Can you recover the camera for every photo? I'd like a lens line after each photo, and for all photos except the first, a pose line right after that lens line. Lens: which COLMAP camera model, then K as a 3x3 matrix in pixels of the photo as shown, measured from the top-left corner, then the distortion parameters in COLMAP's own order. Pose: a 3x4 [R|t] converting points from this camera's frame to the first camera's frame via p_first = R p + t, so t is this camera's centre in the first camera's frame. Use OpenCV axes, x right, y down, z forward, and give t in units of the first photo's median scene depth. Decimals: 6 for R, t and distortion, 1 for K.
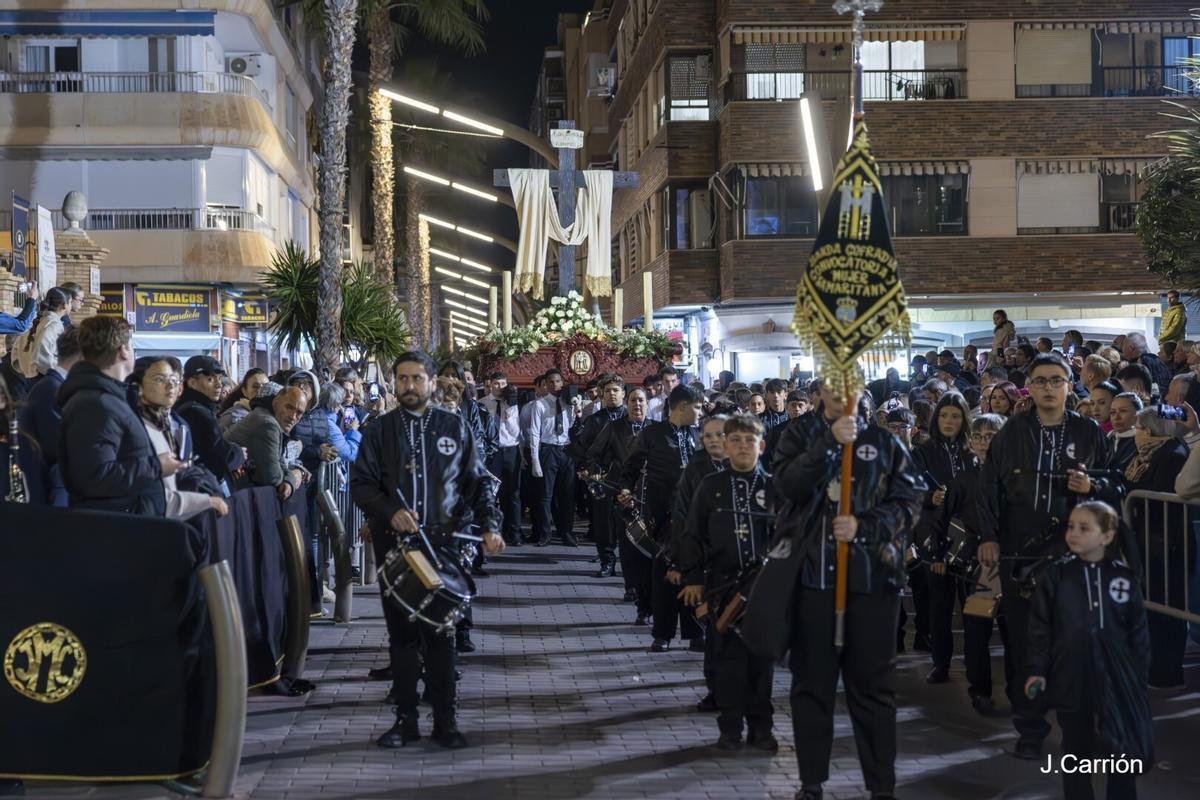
lens RADIAL K [[1882.1, 0, 565.8], [0, 1882.1, 399.6], [0, 0, 1]] dist [0.047127, -0.037149]
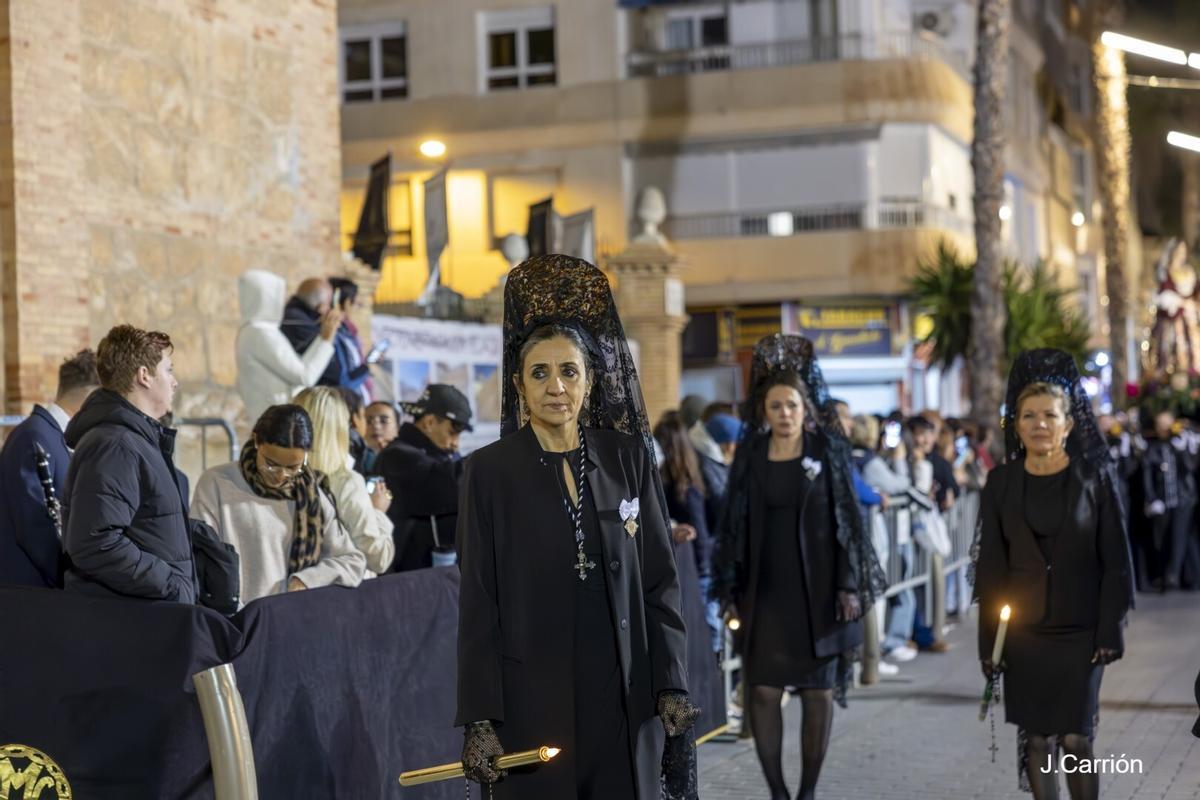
lens RADIAL K [[2317.7, 0, 600.0], [0, 2317.7, 400.0], [0, 0, 1]] dist [0.040802, 0.107738]
pose [[0.933532, -0.023698, -0.357709, 0.048299], [0.017267, 0.999627, -0.021162, 0.001079], [0.358077, 0.013578, 0.933593, 0.040638]]
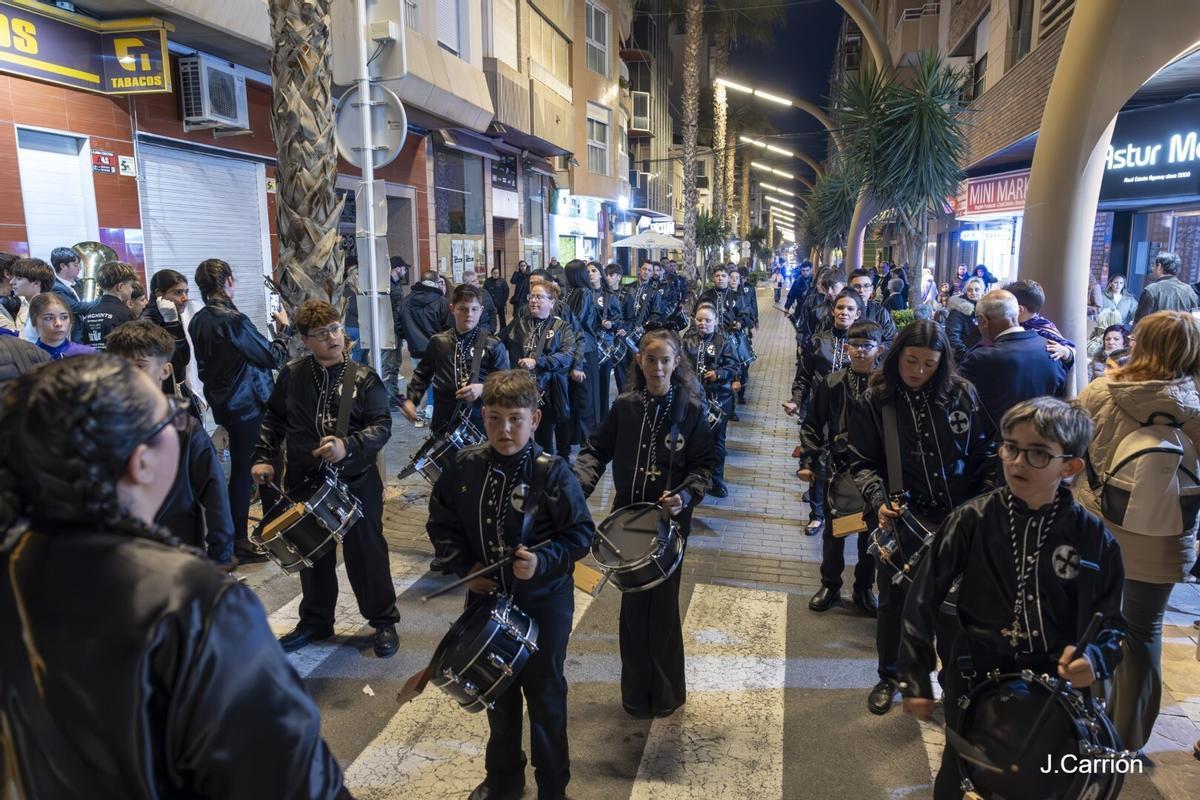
lens RADIAL K [[799.7, 0, 587.8], [0, 799.7, 405.2], [0, 0, 1]] dist [-0.001586, 0.001945]
pose [[0.956027, 0.058449, -0.287394, -0.020233], [-0.006886, 0.984143, 0.177244, -0.006324], [0.293196, -0.167471, 0.941270, 0.953853]]
